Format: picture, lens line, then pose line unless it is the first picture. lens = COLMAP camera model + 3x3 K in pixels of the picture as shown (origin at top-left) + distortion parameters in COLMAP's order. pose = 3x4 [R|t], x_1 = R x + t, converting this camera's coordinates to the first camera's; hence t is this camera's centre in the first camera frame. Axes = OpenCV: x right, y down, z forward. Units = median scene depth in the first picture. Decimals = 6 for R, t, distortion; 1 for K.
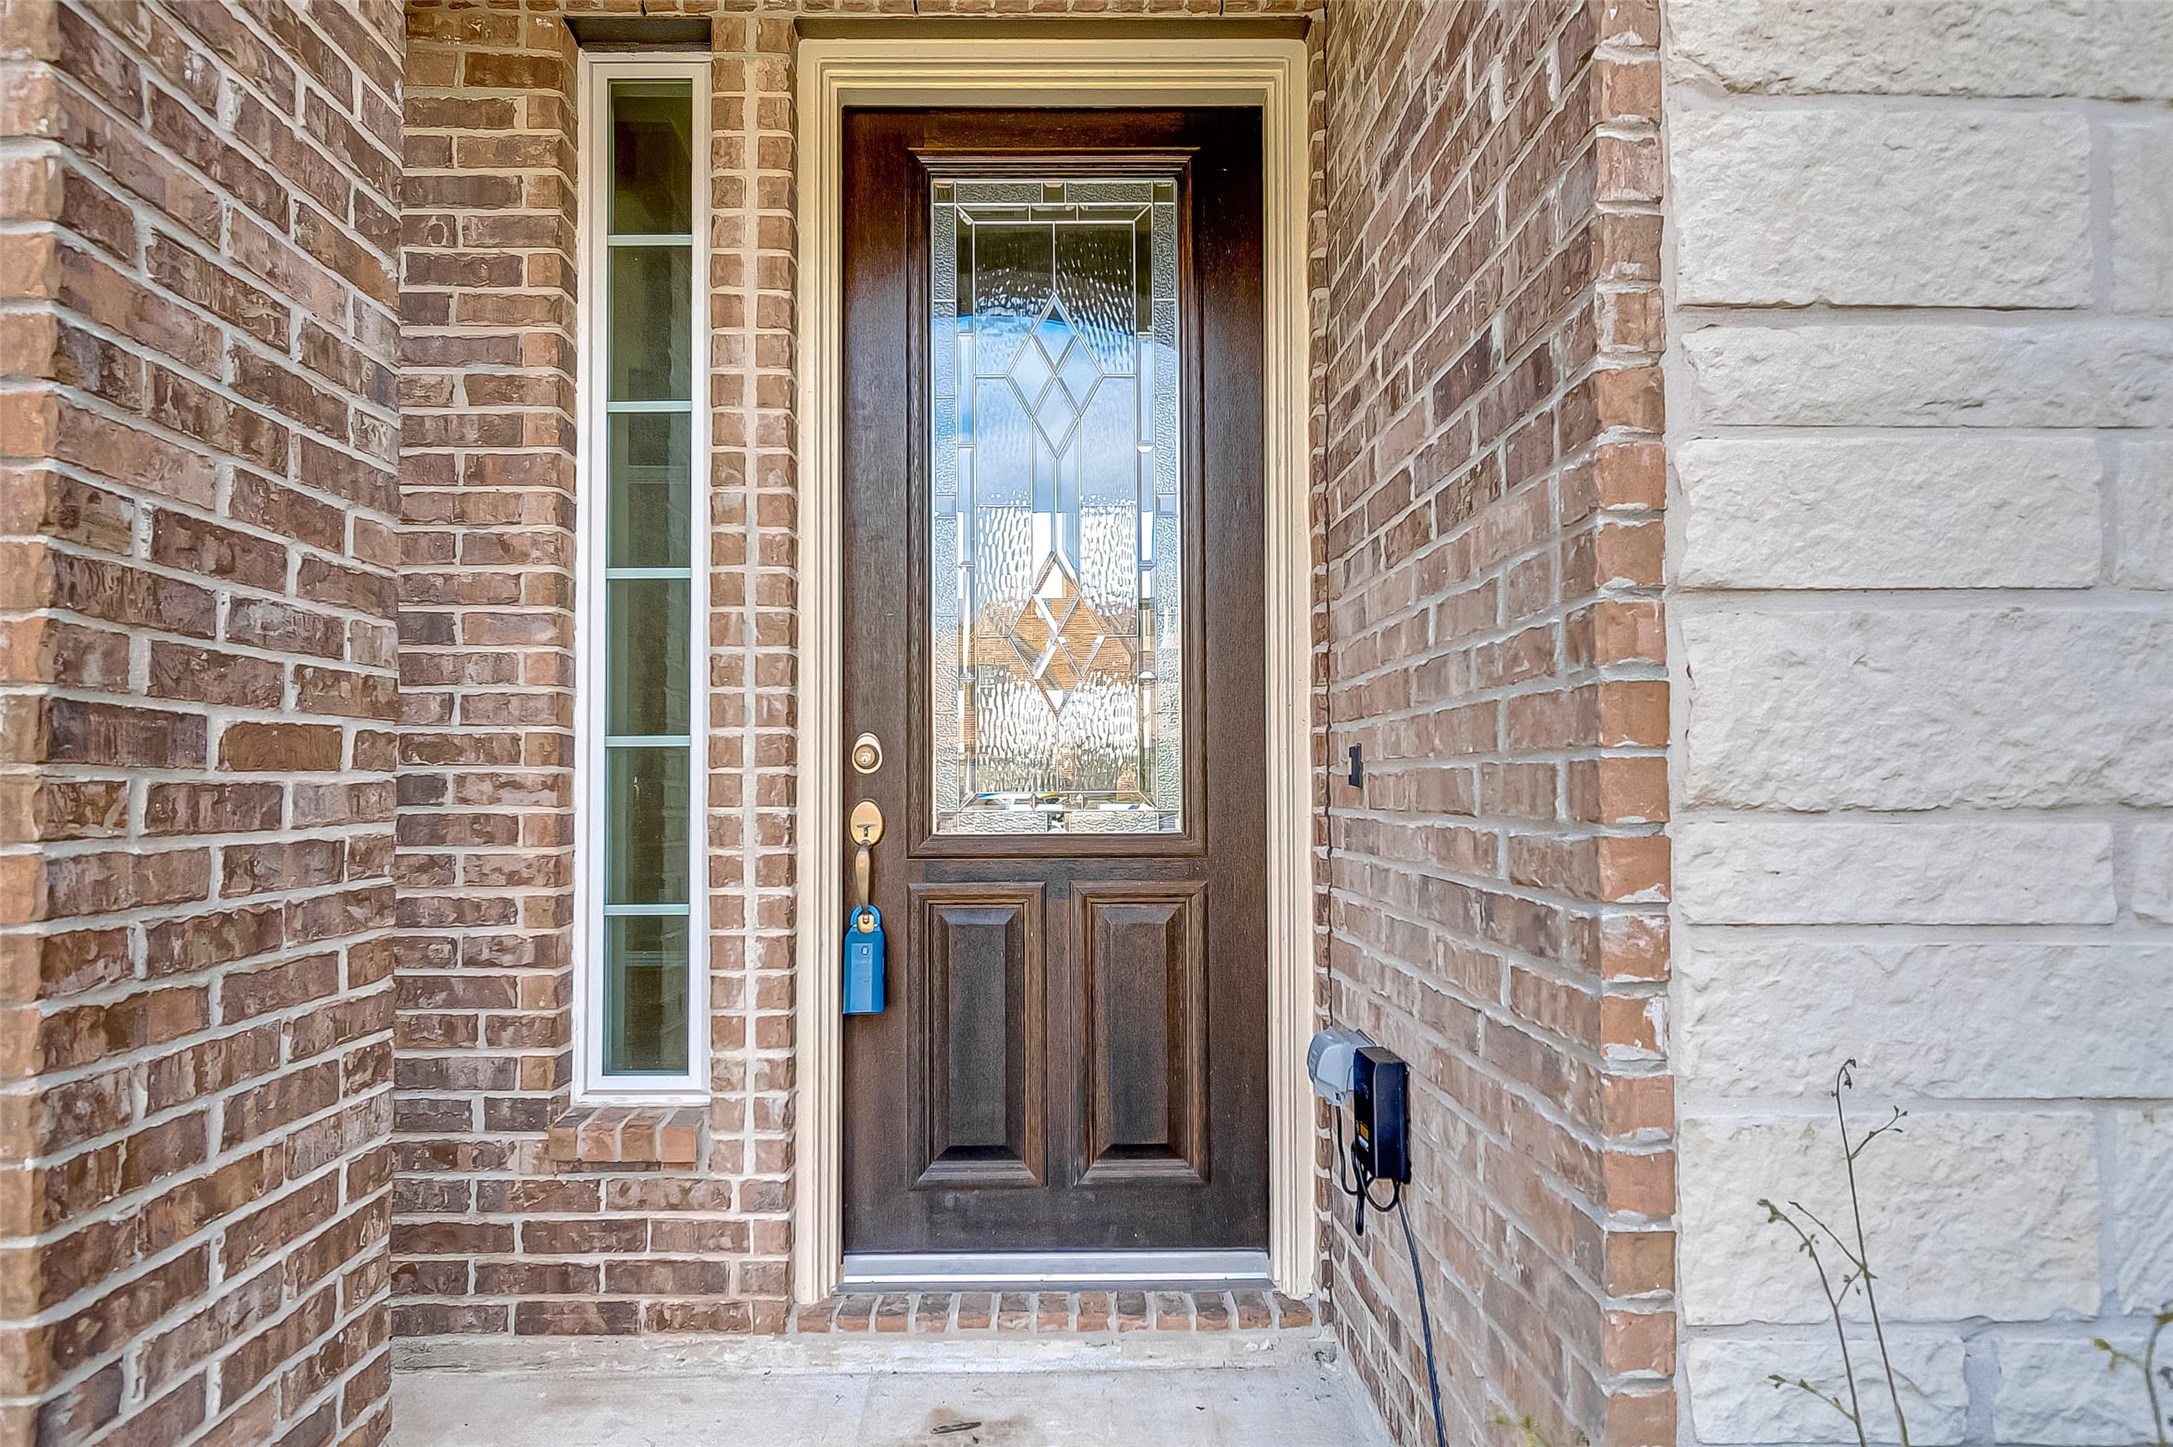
lens RADIAL K [[1058.6, 0, 1080.2], [0, 1058.6, 770.4], [0, 0, 1]] dist [0.000261, 0.000022]
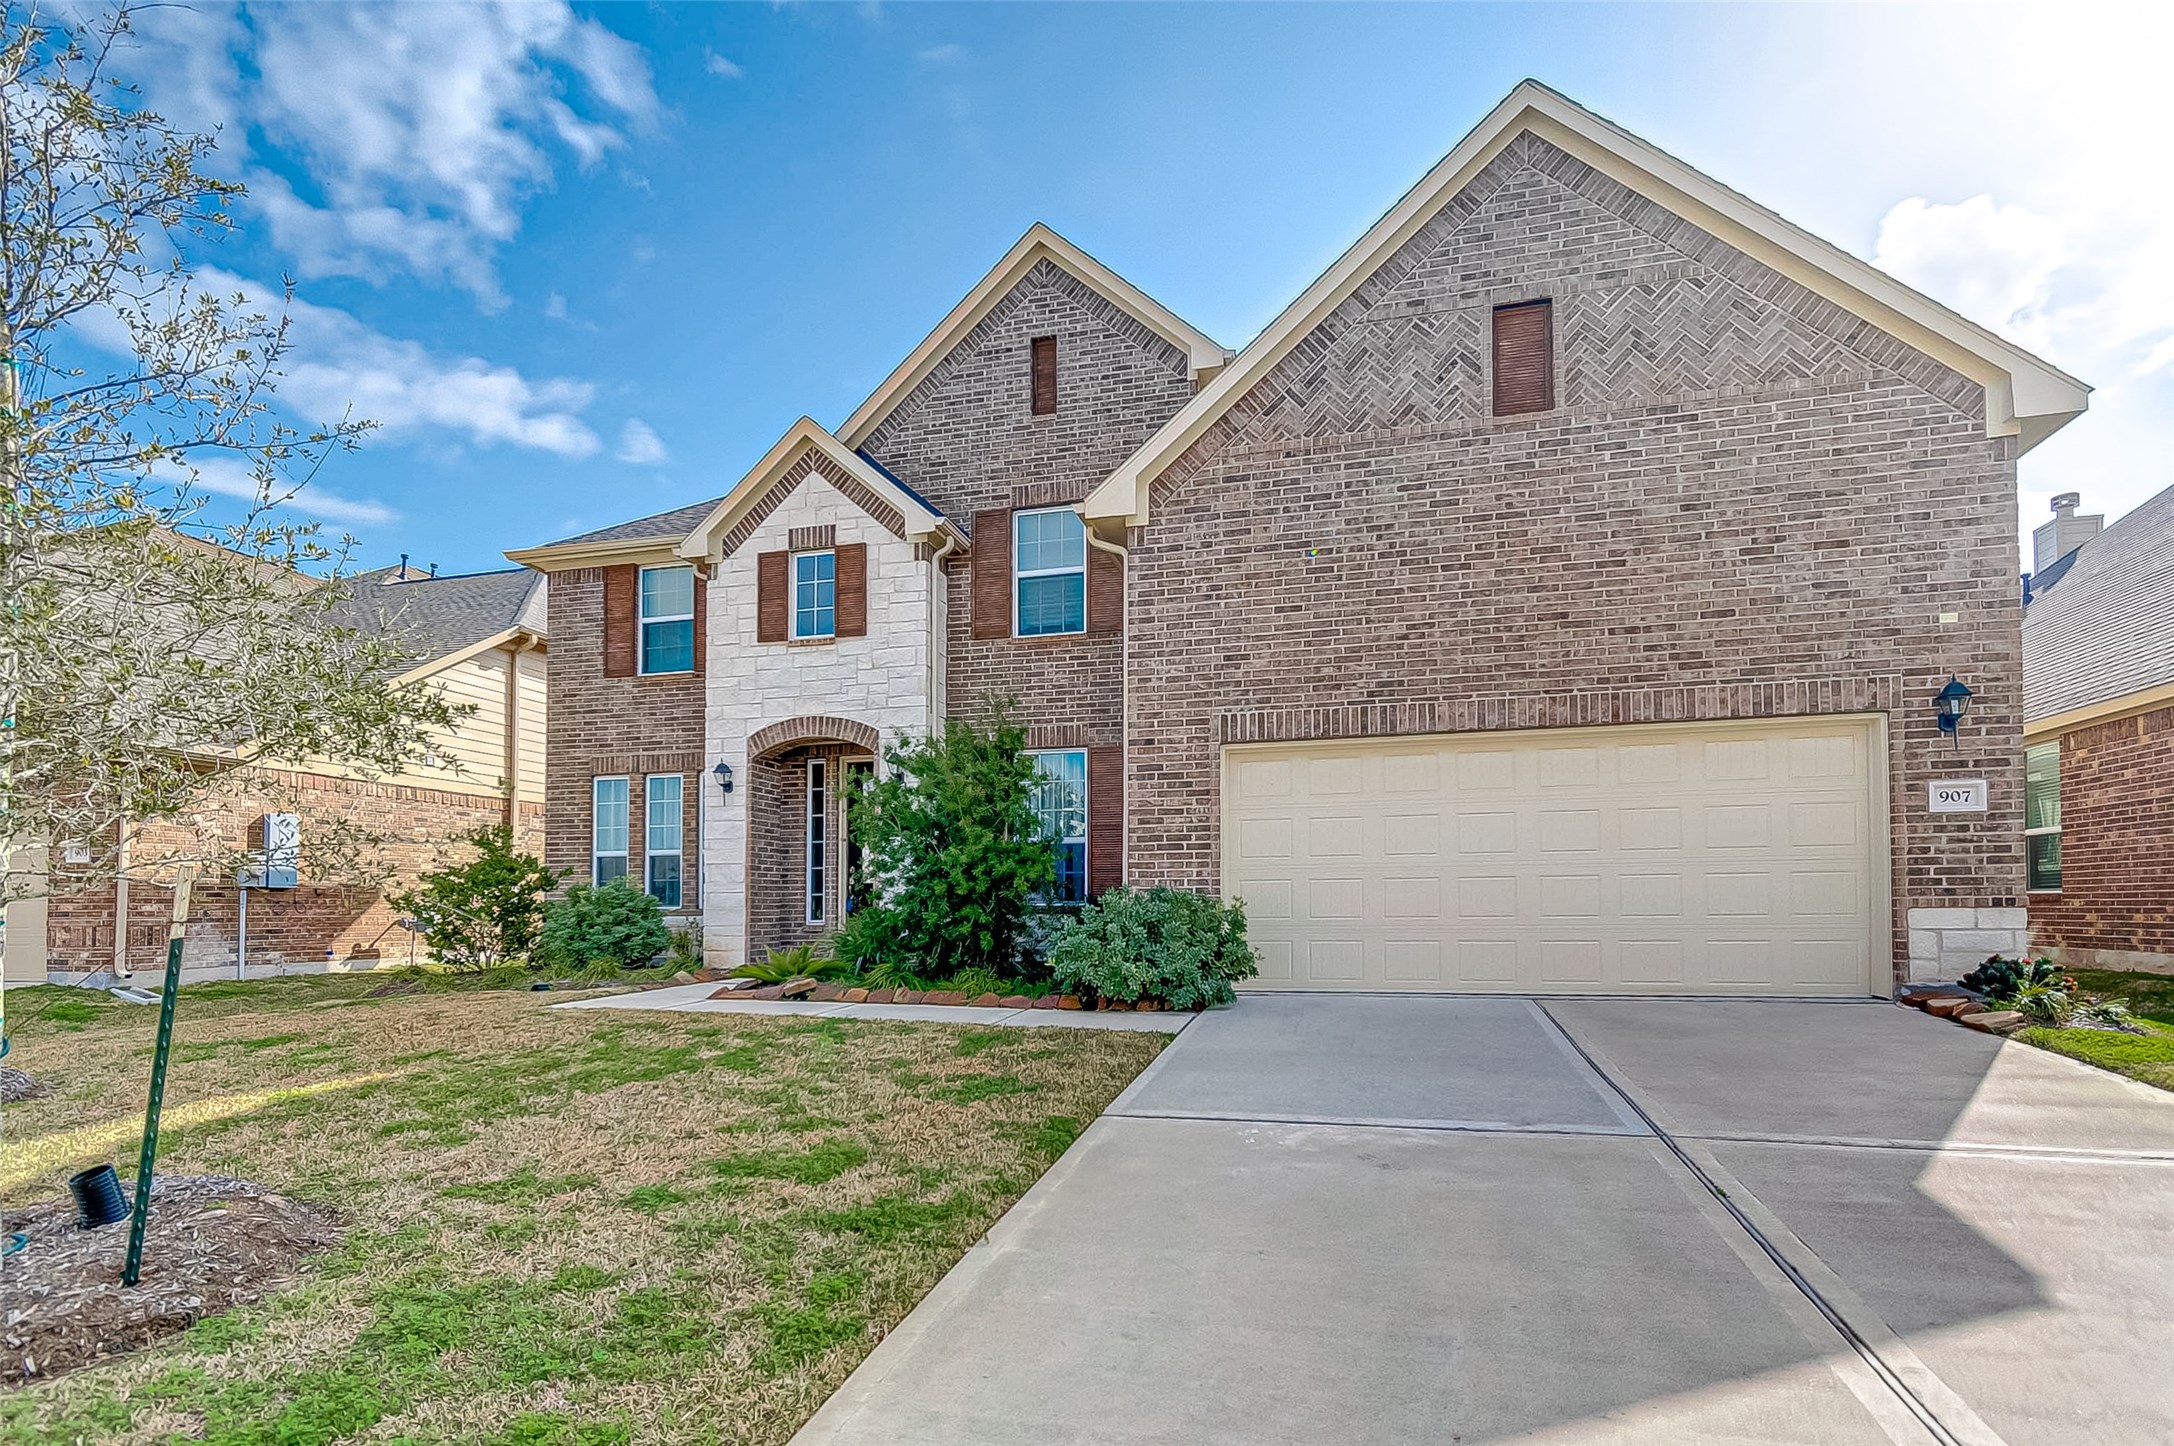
lens RADIAL K [[1041.2, 0, 1094.7], [0, 1041.2, 886.7], [0, 0, 1]] dist [0.000873, 0.000060]
pose [[0.966041, -0.007449, -0.258283, 2.886066], [0.003347, 0.999861, -0.016317, 0.192299], [0.258369, 0.014899, 0.965931, -4.728815]]
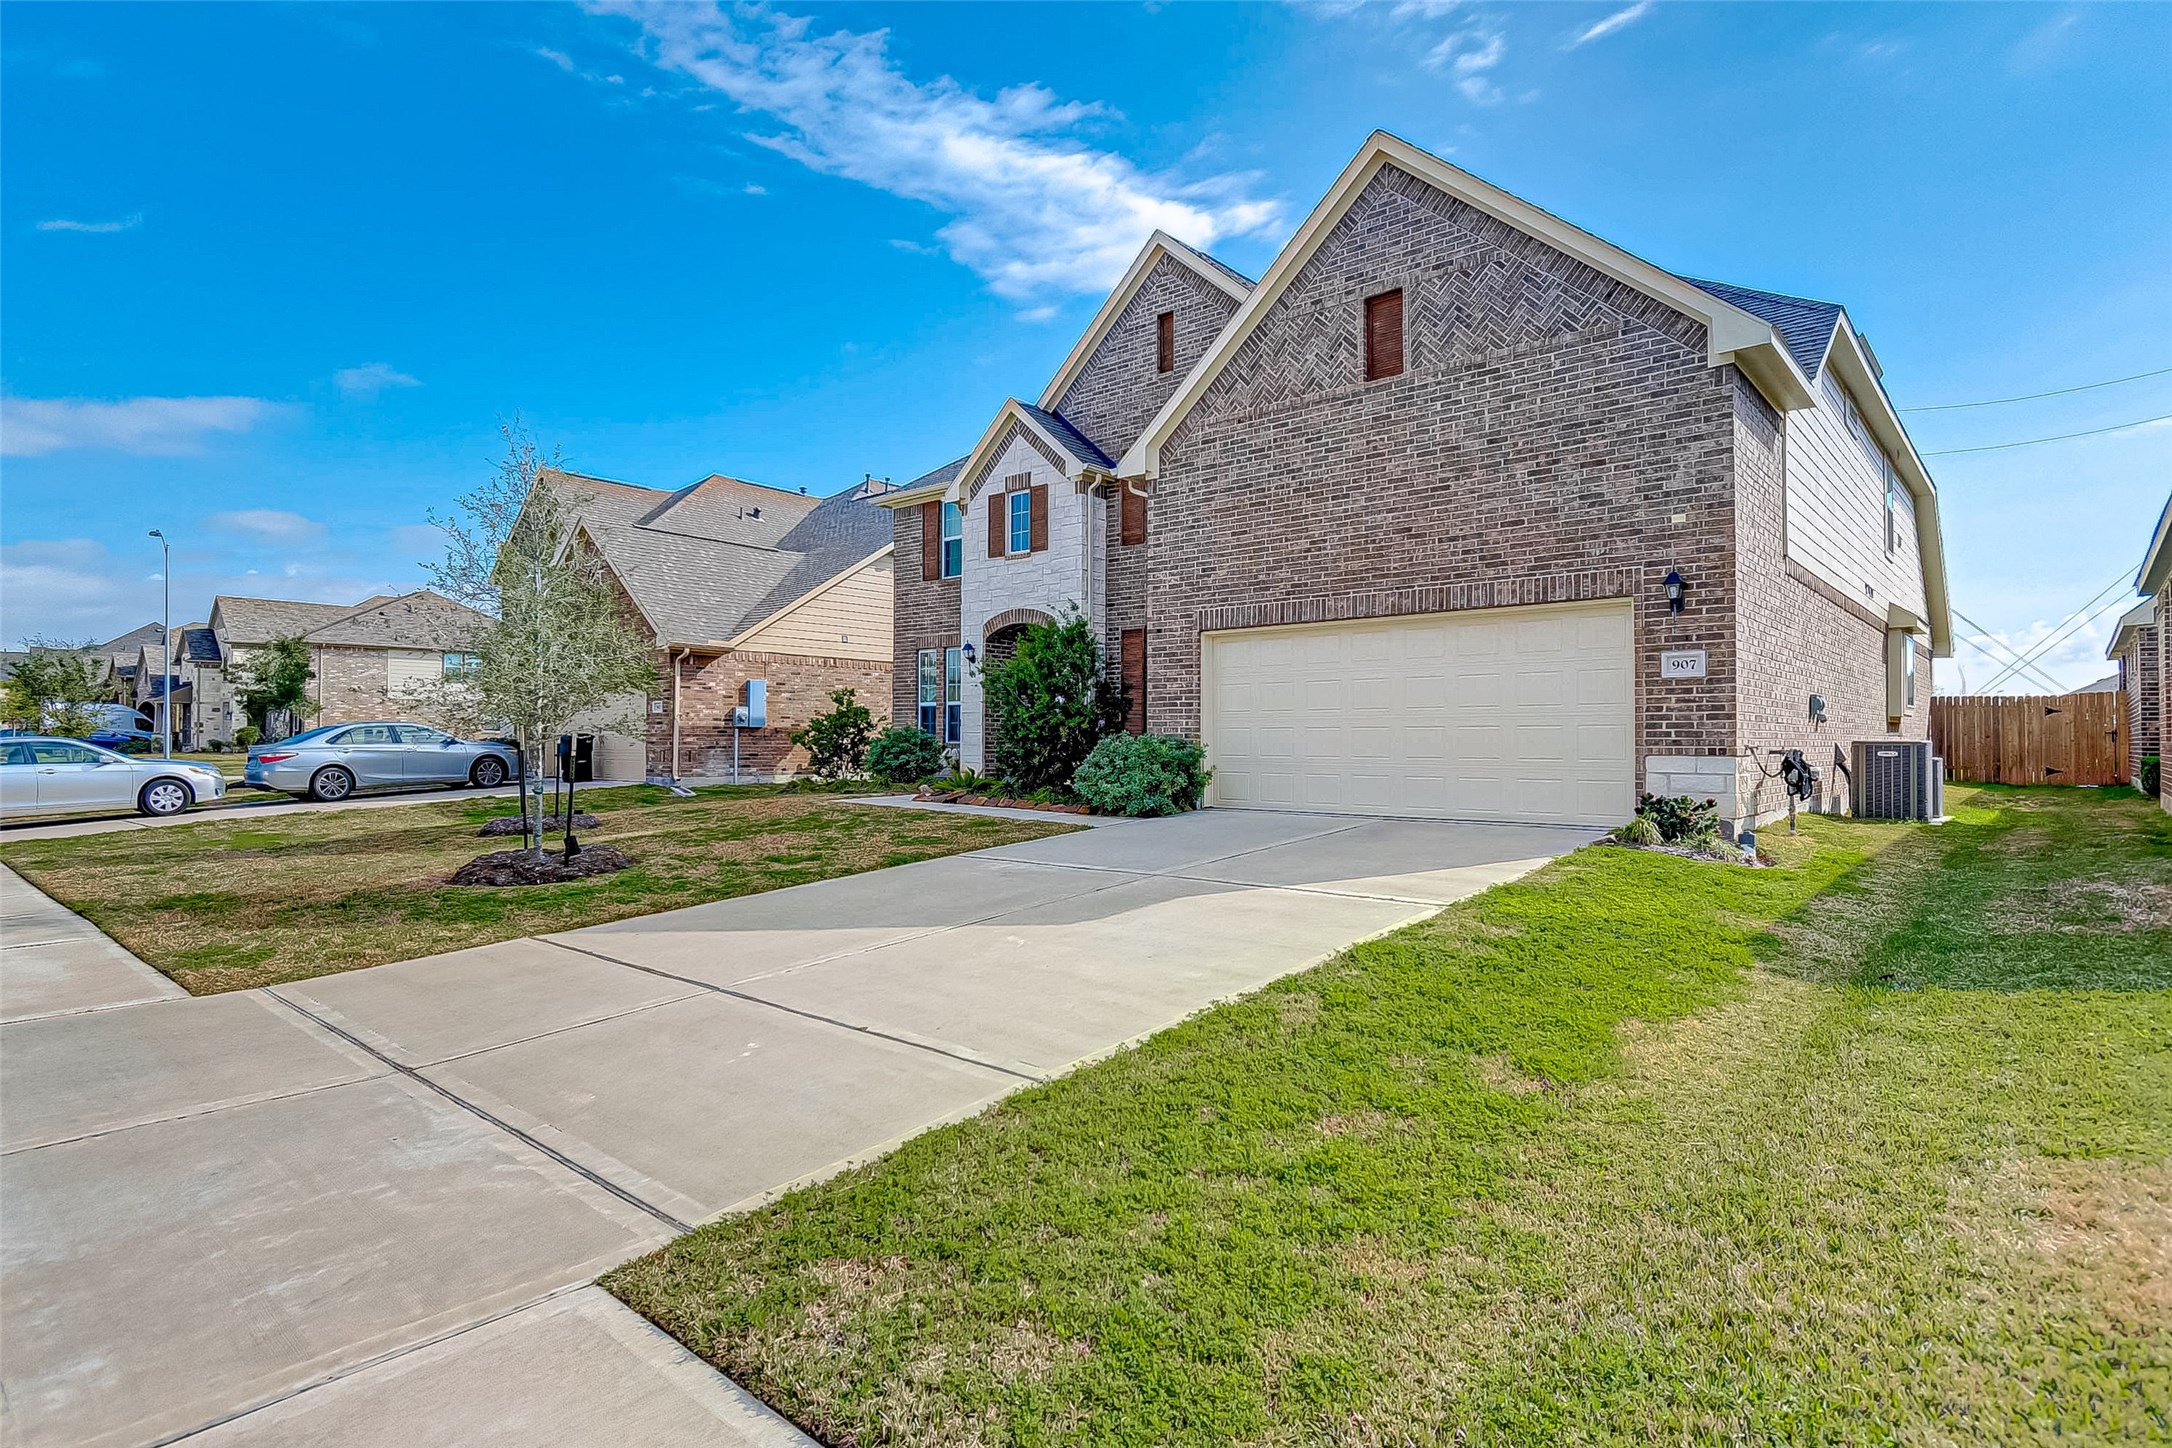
lens RADIAL K [[1150.3, 0, 1086.0], [0, 1150.3, 724.0], [0, 0, 1]] dist [-0.000305, -0.000031]
pose [[0.729634, -0.003559, -0.683829, 6.475978], [-0.000962, 0.999980, -0.006231, 0.111160], [0.683837, 0.005204, 0.729616, -5.802158]]
